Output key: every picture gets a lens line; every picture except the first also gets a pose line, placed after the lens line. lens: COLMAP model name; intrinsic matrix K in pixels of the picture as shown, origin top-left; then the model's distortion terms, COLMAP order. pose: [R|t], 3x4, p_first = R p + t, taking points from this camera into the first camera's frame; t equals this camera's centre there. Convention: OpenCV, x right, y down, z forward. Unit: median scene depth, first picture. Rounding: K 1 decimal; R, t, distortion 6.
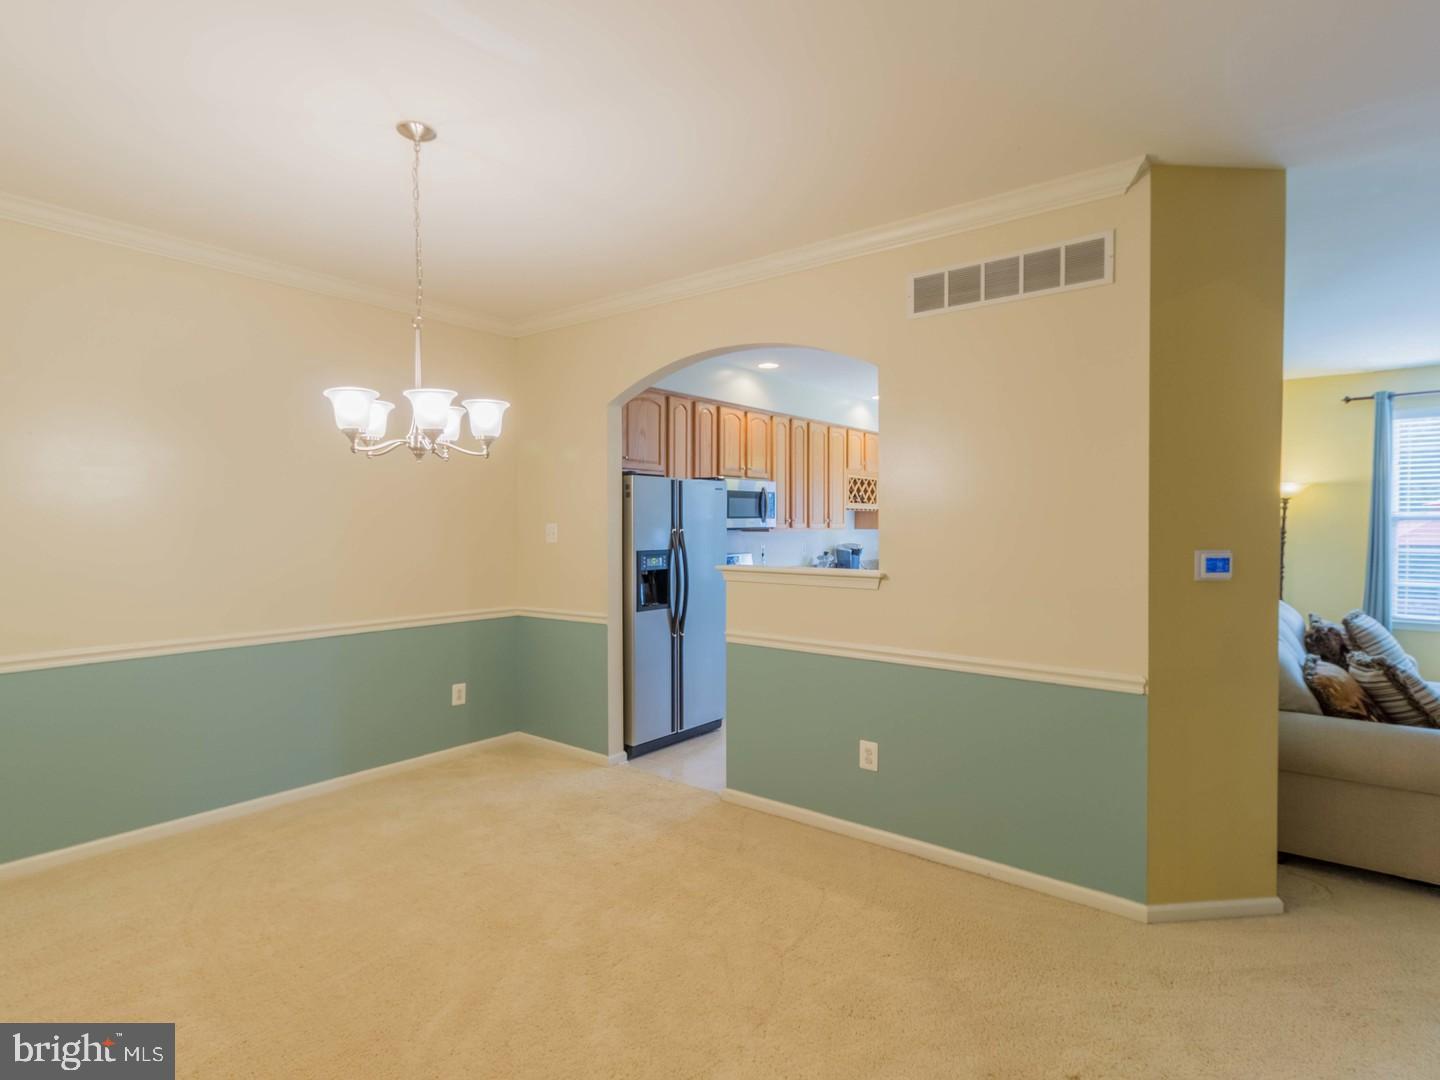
lens RADIAL K [[754.8, 0, 721.8], [0, 754.8, 512.2], [0, 0, 1]] dist [0.002508, 0.000506]
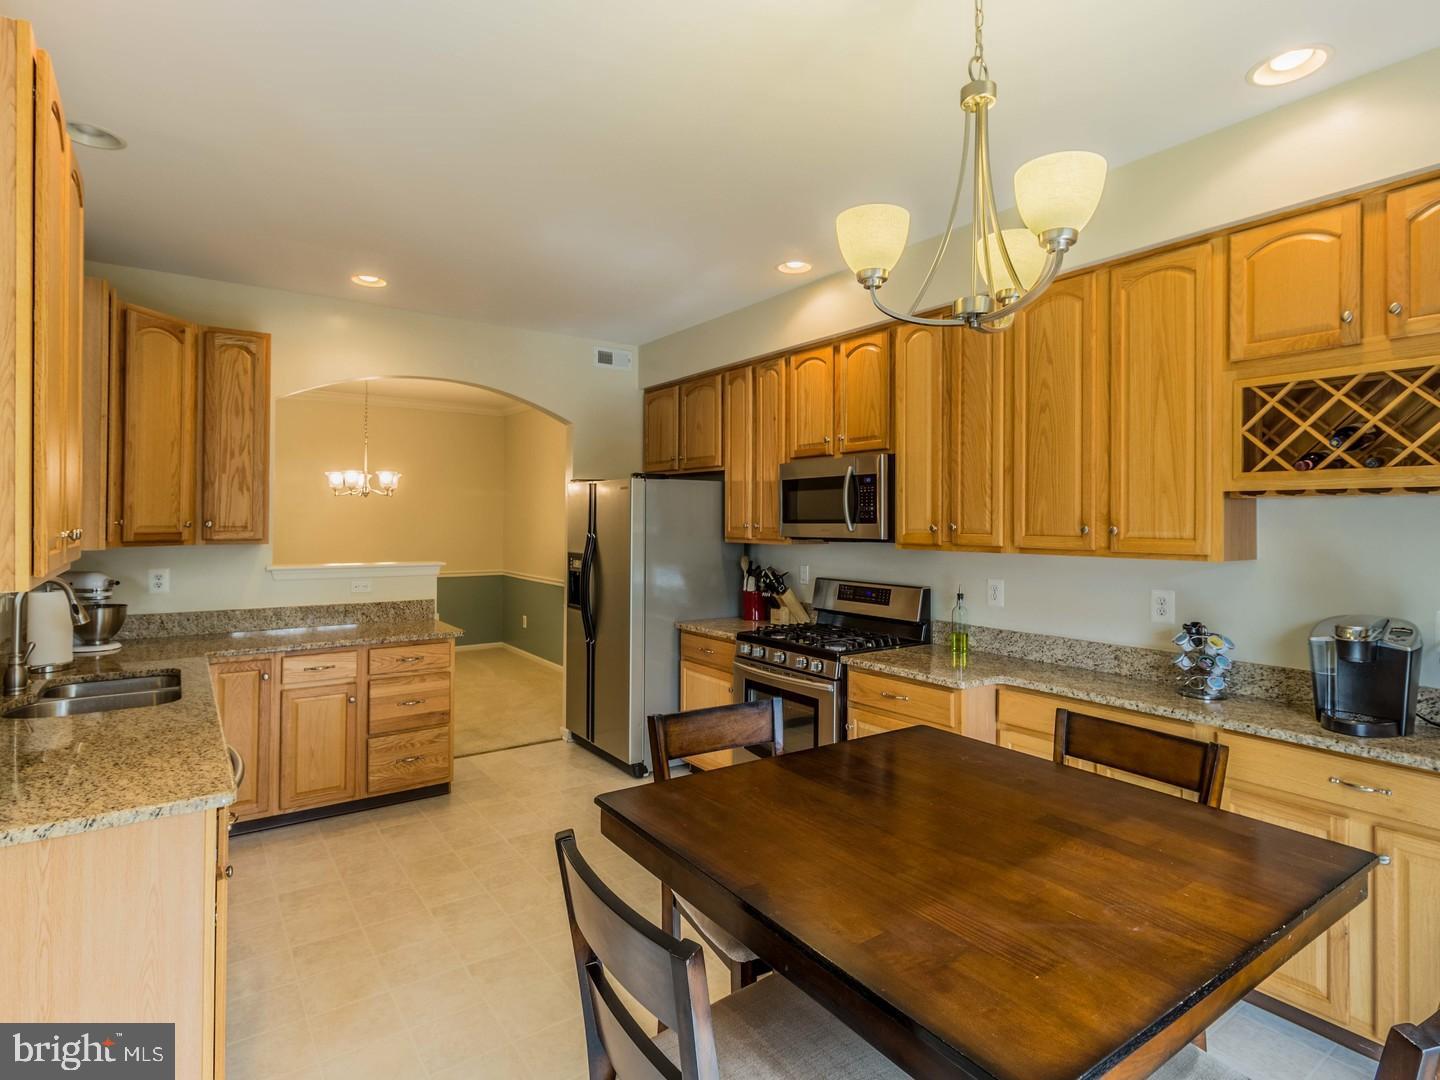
lens RADIAL K [[754.8, 0, 721.8], [0, 754.8, 512.2], [0, 0, 1]] dist [0.002508, 0.000506]
pose [[-0.265714, -0.010527, -0.963995, 0.657660], [0.007993, 0.999882, -0.013122, 0.007295], [0.964019, -0.011192, -0.265598, 1.112871]]
